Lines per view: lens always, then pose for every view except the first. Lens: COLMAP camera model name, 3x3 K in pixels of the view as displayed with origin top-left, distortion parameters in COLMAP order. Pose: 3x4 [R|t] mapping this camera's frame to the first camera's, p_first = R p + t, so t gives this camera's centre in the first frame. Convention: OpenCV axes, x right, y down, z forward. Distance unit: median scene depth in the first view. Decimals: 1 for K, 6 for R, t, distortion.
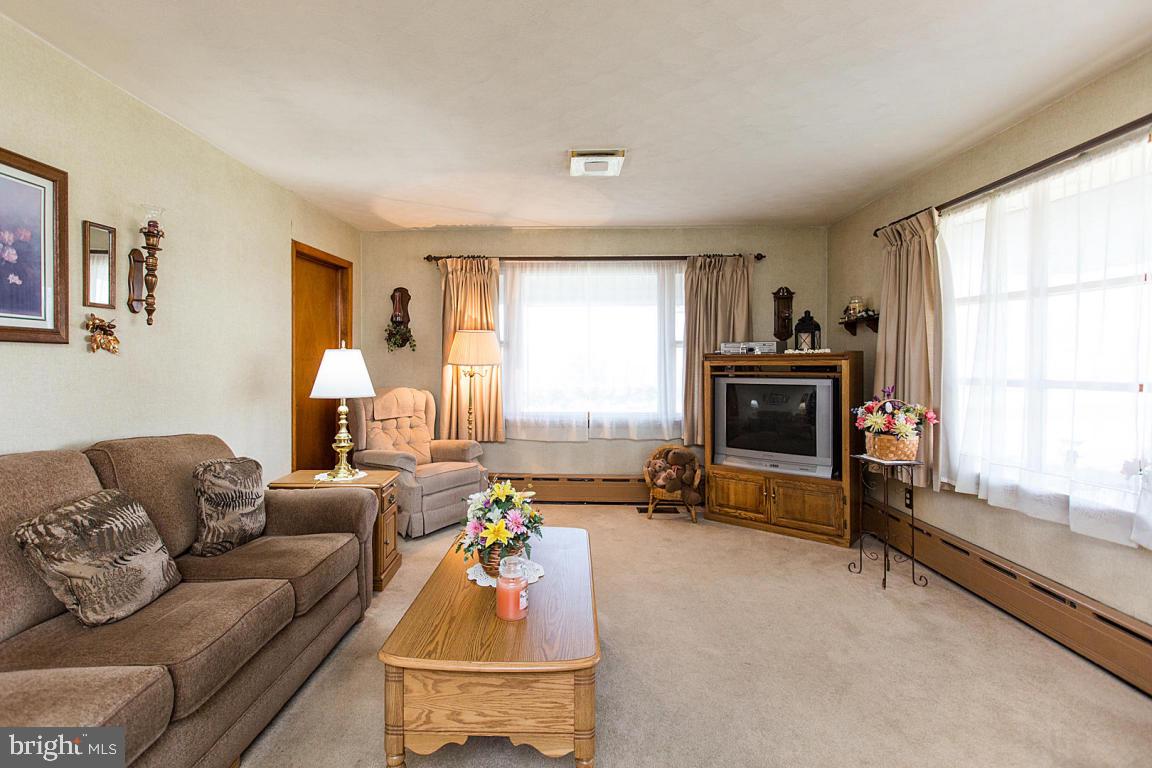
lens RADIAL K [[514.2, 0, 571.9], [0, 514.2, 379.6], [0, 0, 1]] dist [0.000699, 0.000461]
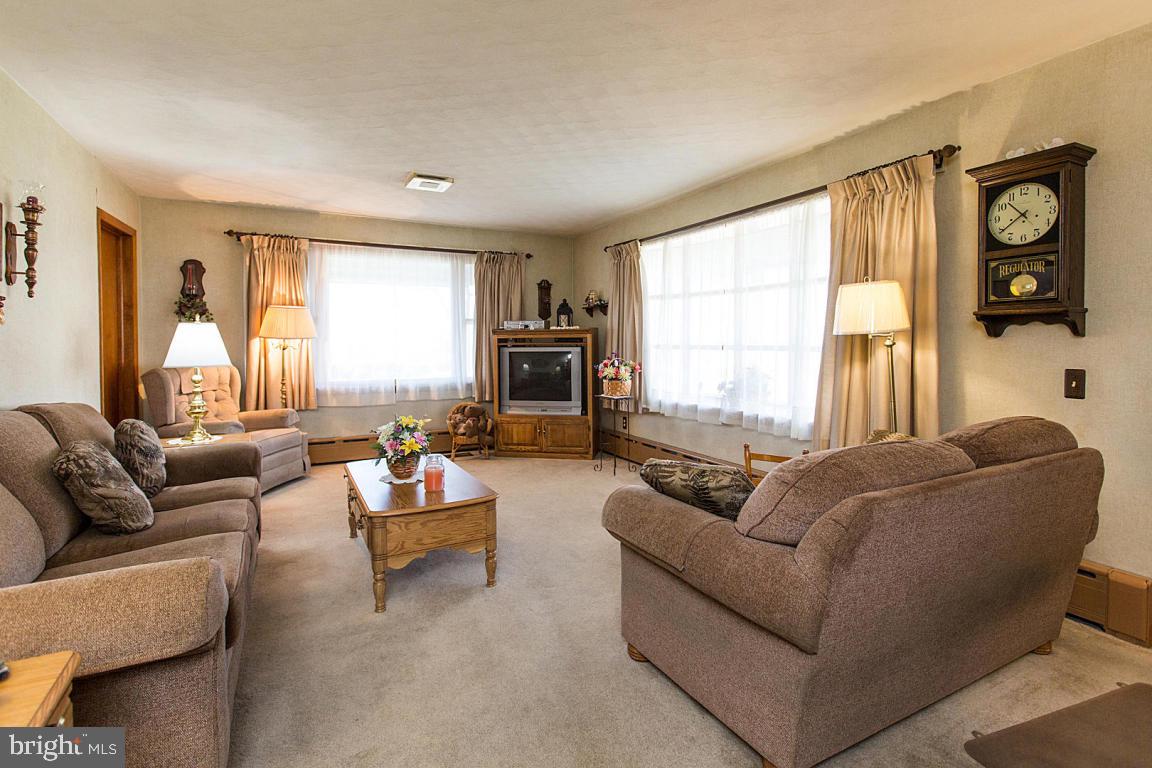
lens RADIAL K [[535.5, 0, 573.2], [0, 535.5, 399.7], [0, 0, 1]] dist [0.000725, 0.000539]
pose [[0.871668, -0.058309, 0.486616, -0.264304], [0.020165, 0.996324, 0.083263, 0.021097], [-0.489682, -0.062765, 0.869639, -0.325882]]
